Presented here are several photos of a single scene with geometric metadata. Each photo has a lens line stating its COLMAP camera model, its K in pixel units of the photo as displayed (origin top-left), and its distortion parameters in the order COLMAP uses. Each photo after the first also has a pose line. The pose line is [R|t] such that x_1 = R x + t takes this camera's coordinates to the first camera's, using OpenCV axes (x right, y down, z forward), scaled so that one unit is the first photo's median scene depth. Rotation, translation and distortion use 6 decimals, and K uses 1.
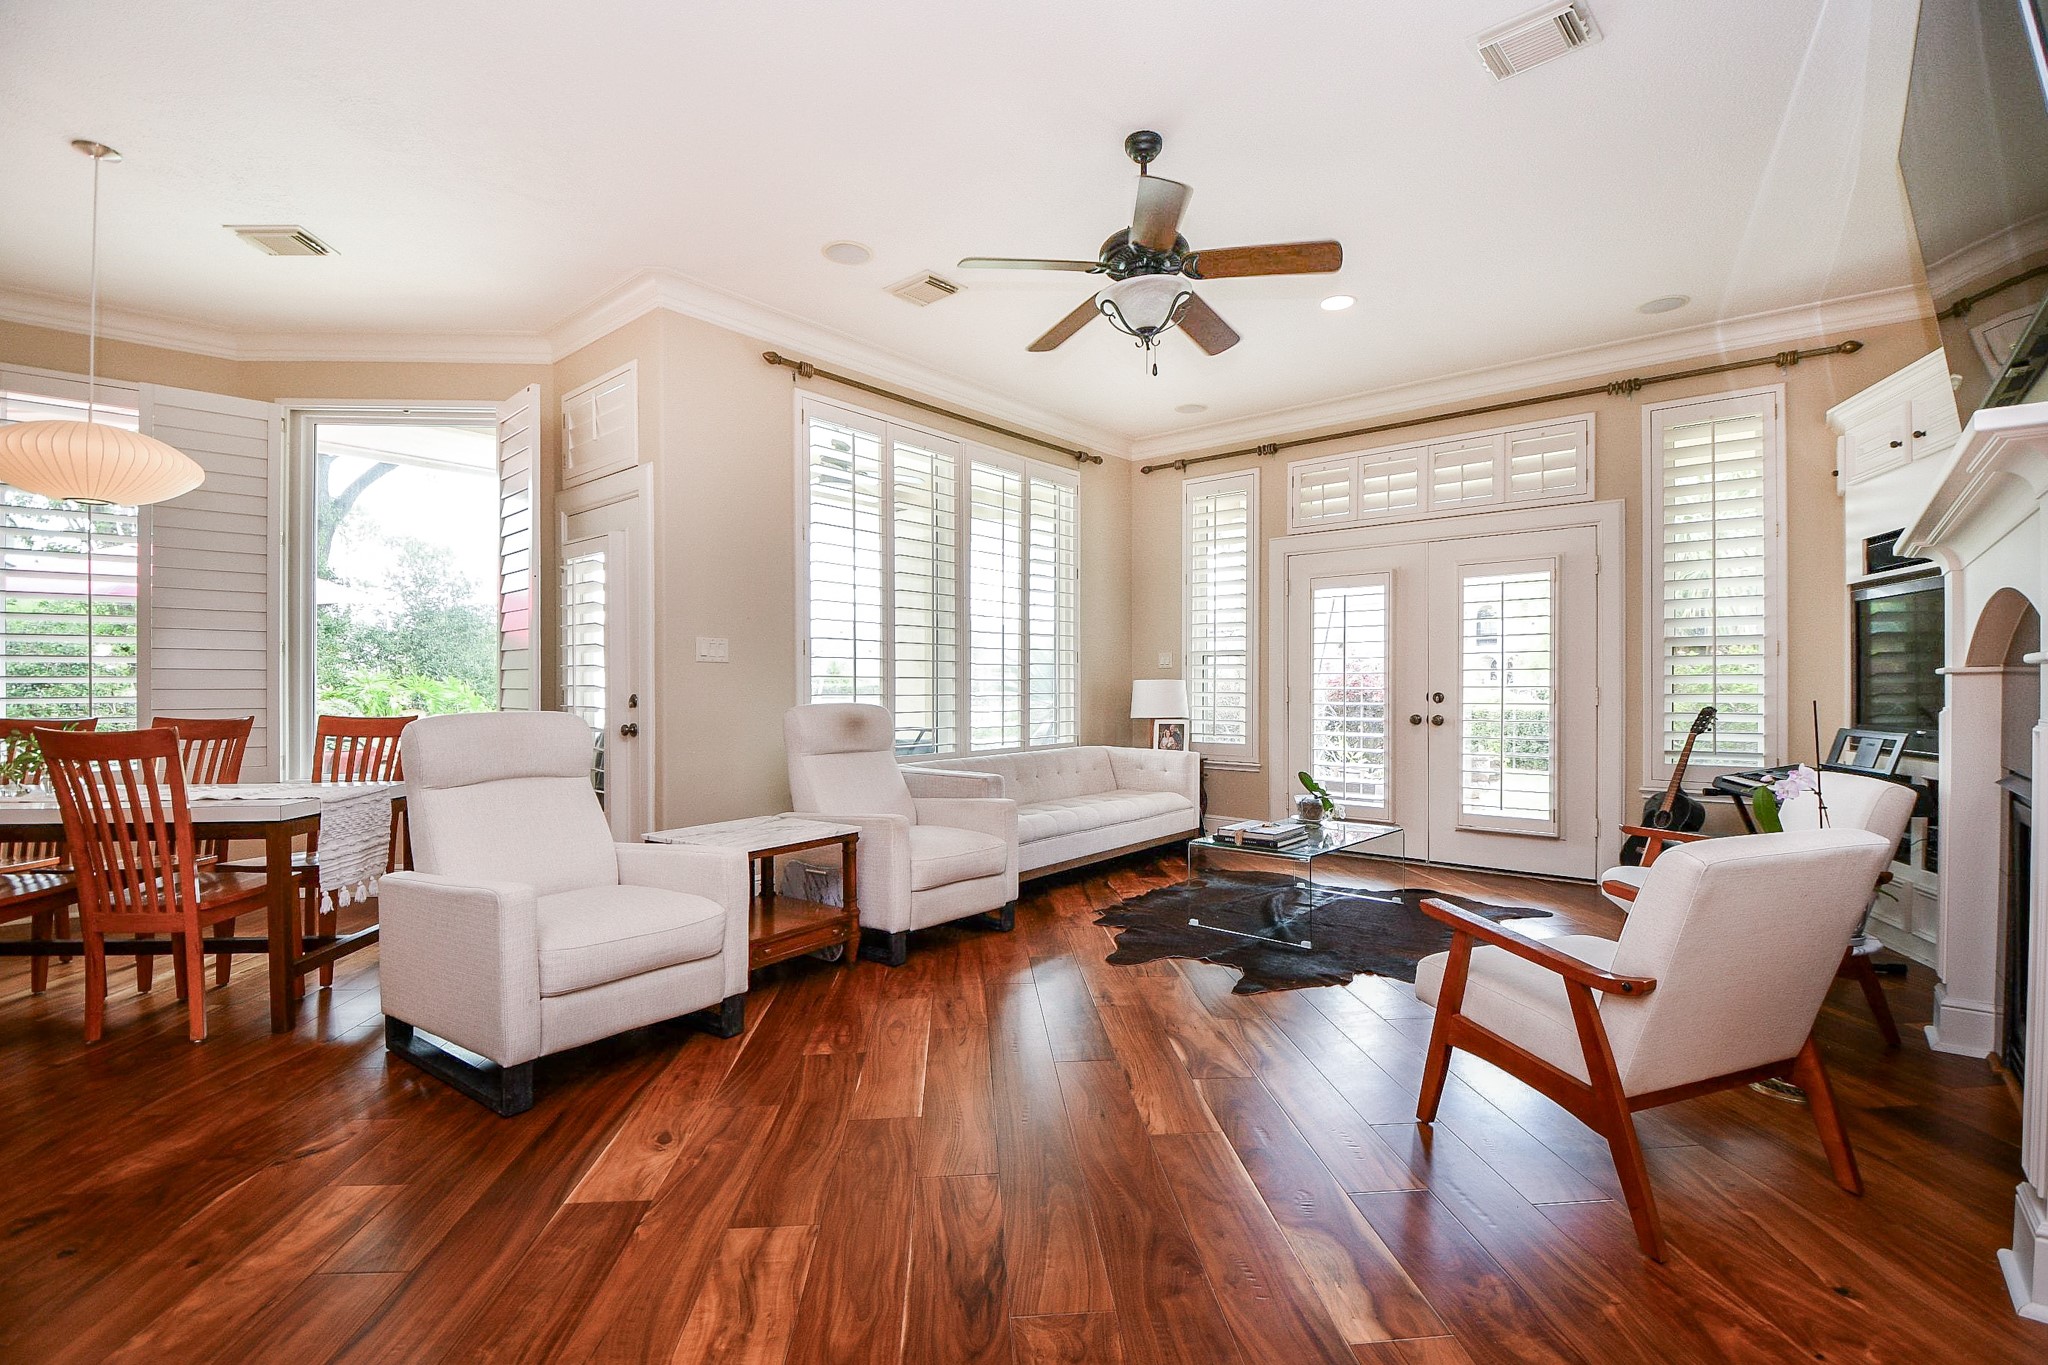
lens RADIAL K [[906.3, 0, 1021.9], [0, 906.3, 694.7], [0, 0, 1]] dist [0.000367, -0.000086]
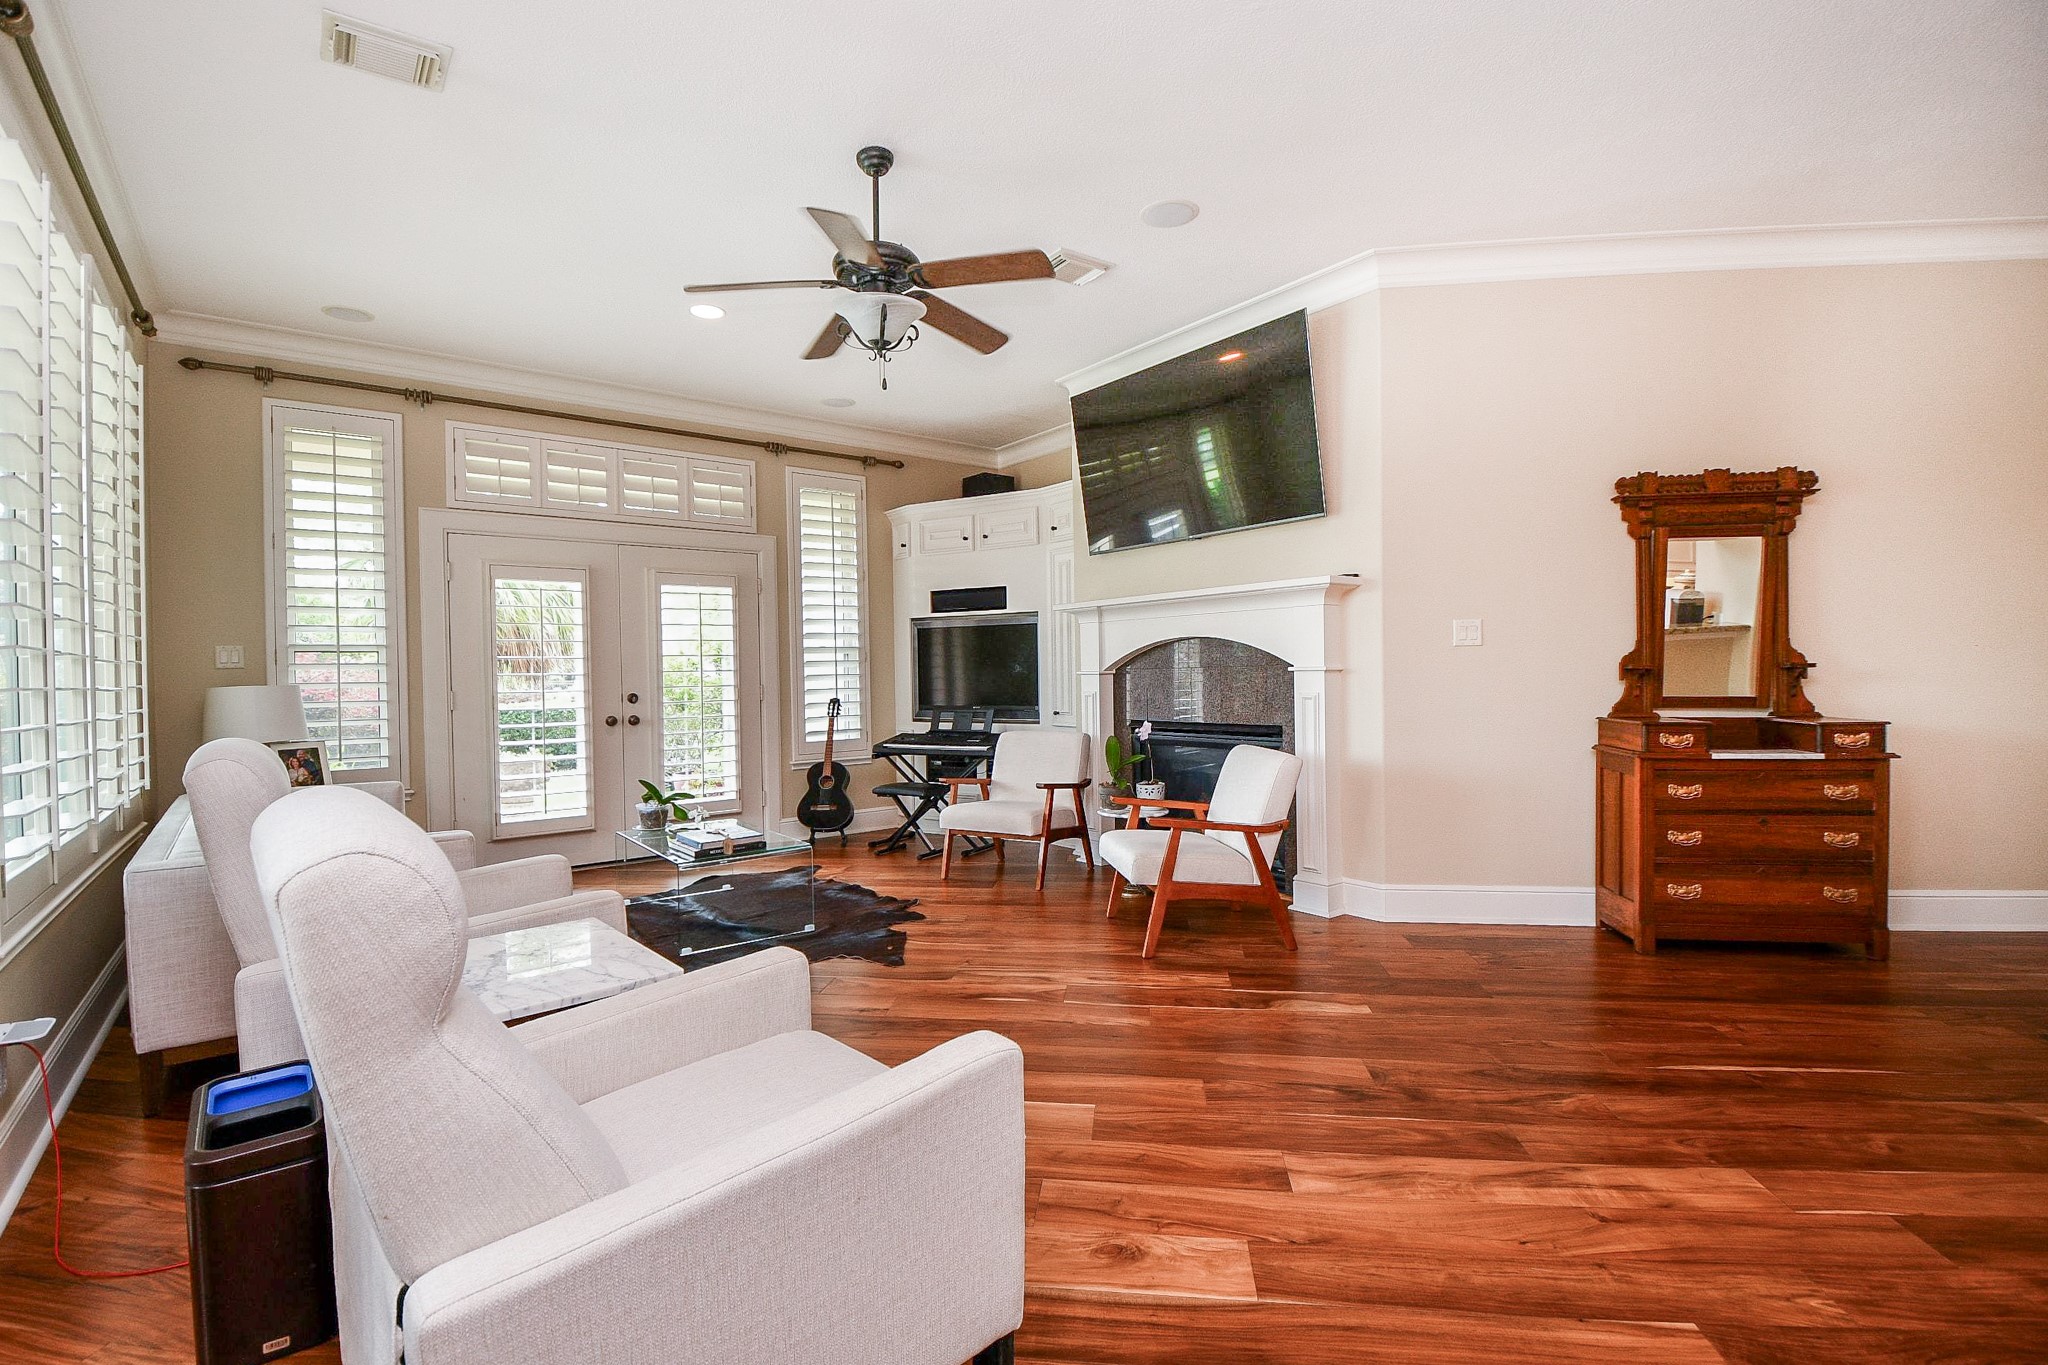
lens RADIAL K [[908.2, 0, 1024.0], [0, 908.2, 682.5], [0, 0, 1]] dist [-0.011356, -0.000248]
pose [[0.234330, -0.005341, 0.972142, -0.428592], [0.029861, 0.999553, -0.001707, 0.000434], [-0.971698, 0.029429, 0.234385, 0.333558]]
